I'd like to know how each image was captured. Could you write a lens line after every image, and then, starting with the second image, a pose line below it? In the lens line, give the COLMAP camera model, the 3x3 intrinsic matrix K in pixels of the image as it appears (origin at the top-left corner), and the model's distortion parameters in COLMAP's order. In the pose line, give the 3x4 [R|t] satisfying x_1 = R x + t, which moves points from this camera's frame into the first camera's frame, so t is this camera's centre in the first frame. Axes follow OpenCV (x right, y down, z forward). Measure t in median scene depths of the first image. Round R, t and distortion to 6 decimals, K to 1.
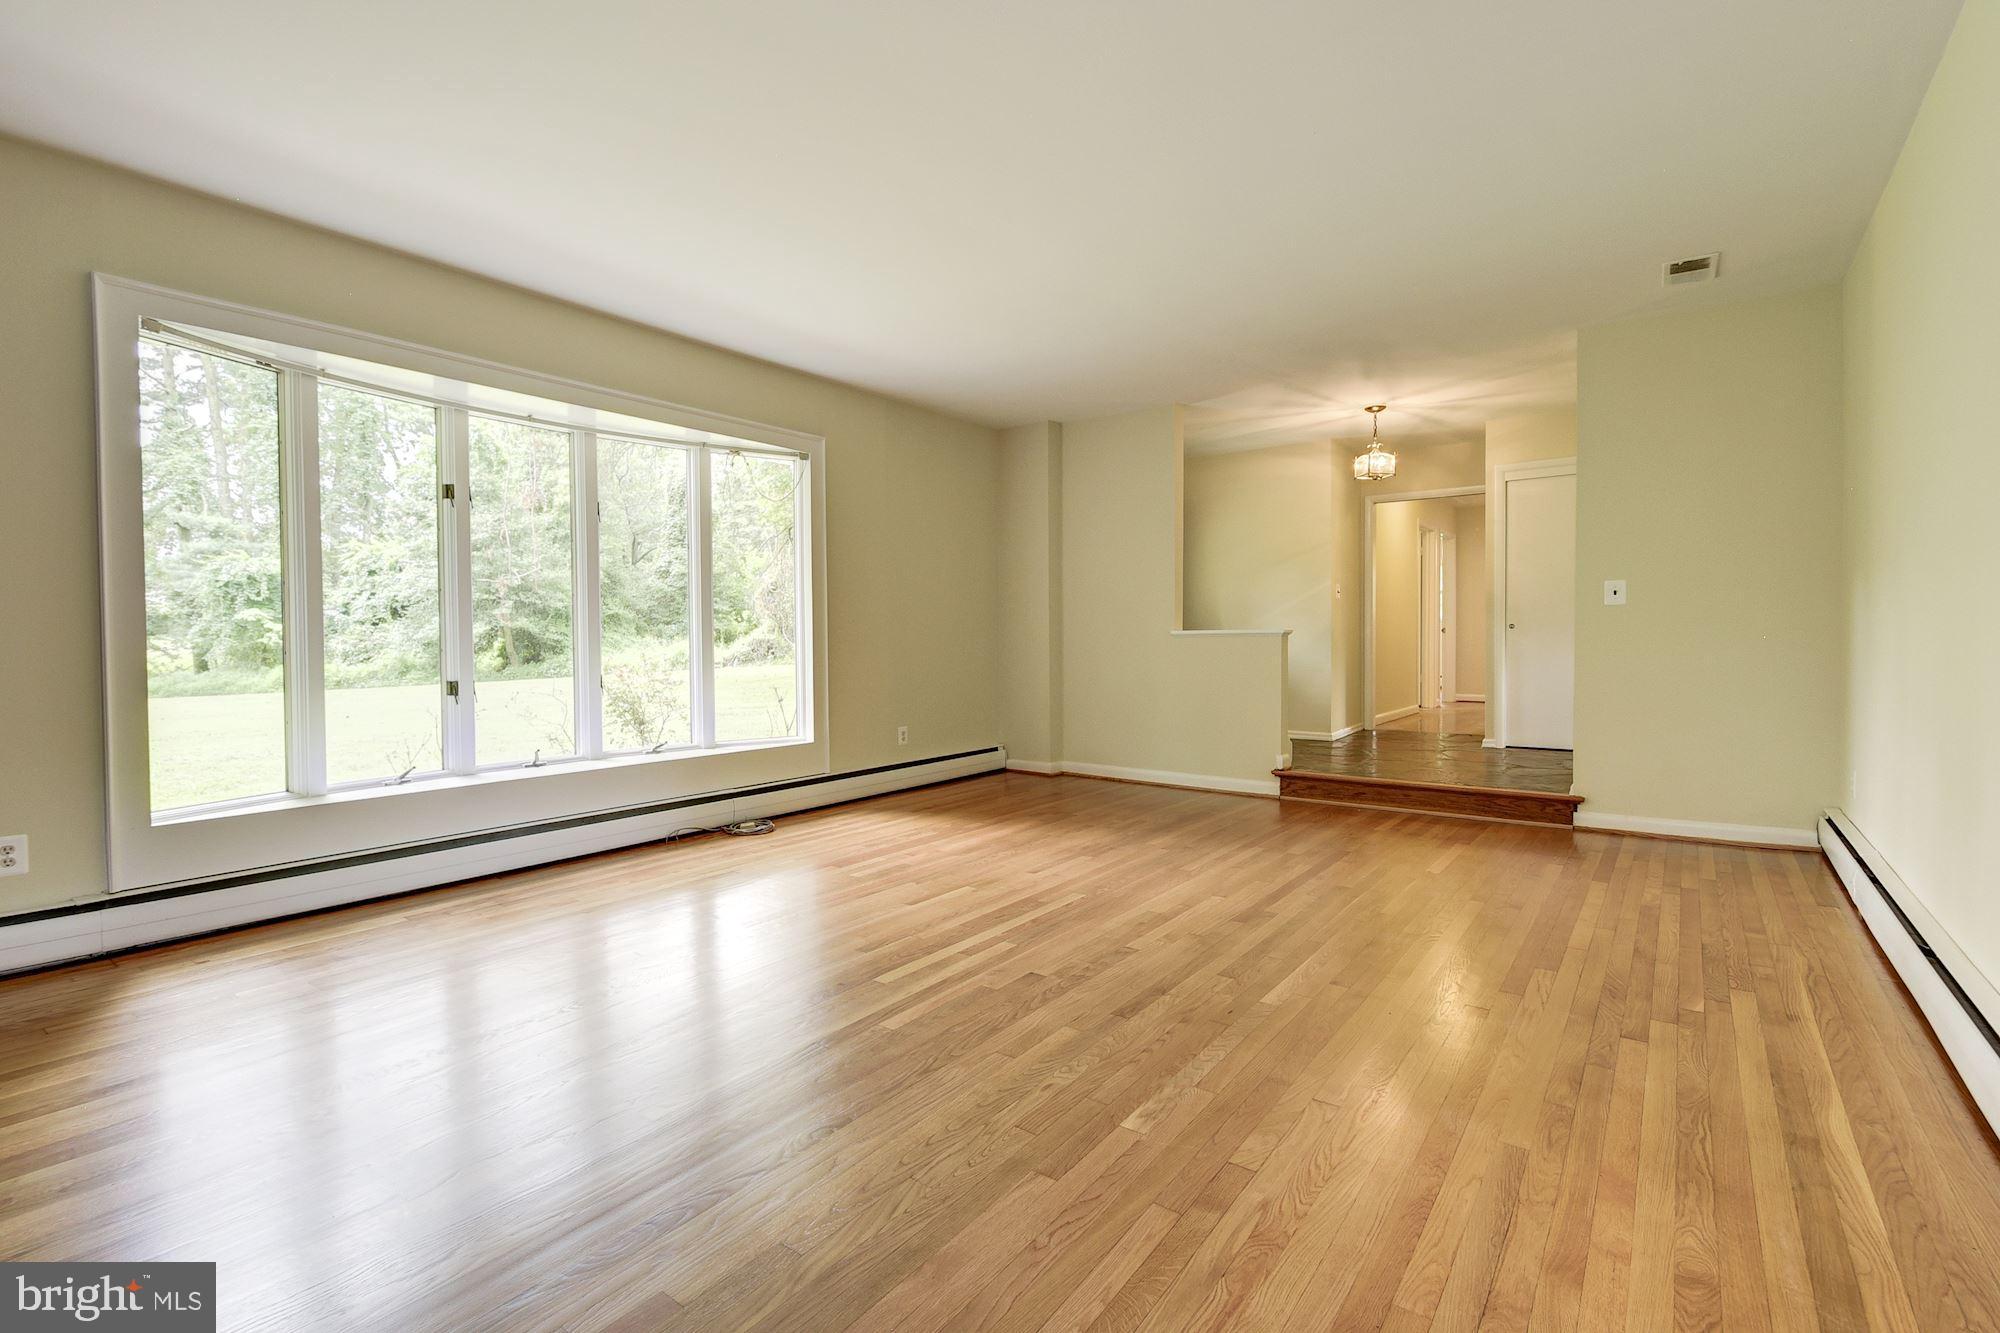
lens RADIAL K [[898.6, 0, 975.9], [0, 898.6, 656.6], [0, 0, 1]] dist [0.019608, -0.014099]
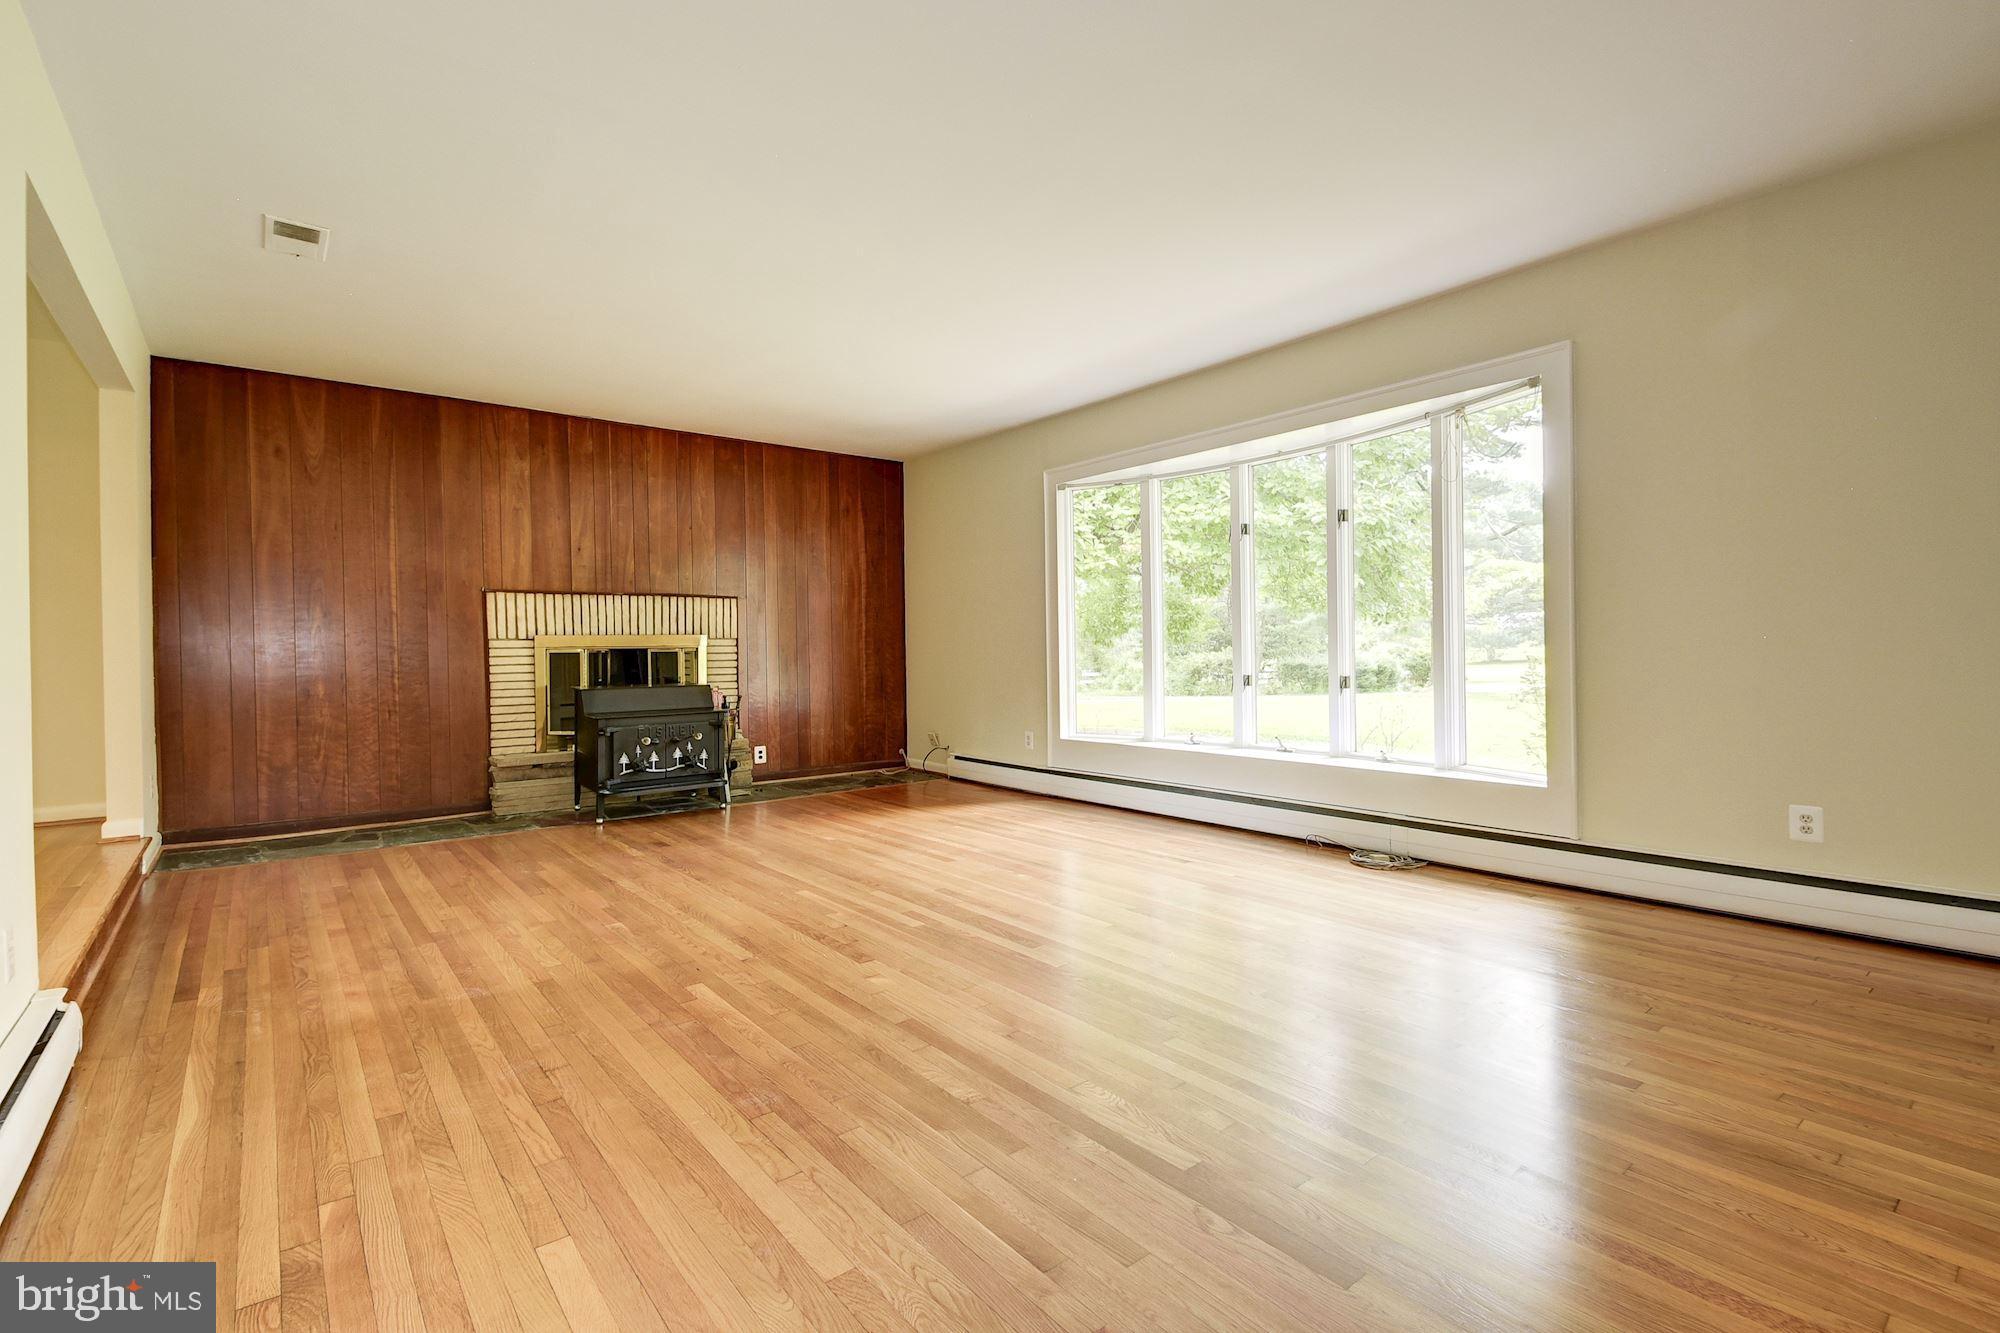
lens RADIAL K [[898.6, 0, 975.9], [0, 898.6, 656.6], [0, 0, 1]] dist [0.019608, -0.014099]
pose [[-0.240987, 0.016935, -0.970381, 1.057279], [-0.004190, 0.999820, 0.018490, -0.030500], [0.970519, 0.008522, -0.240872, 1.295421]]
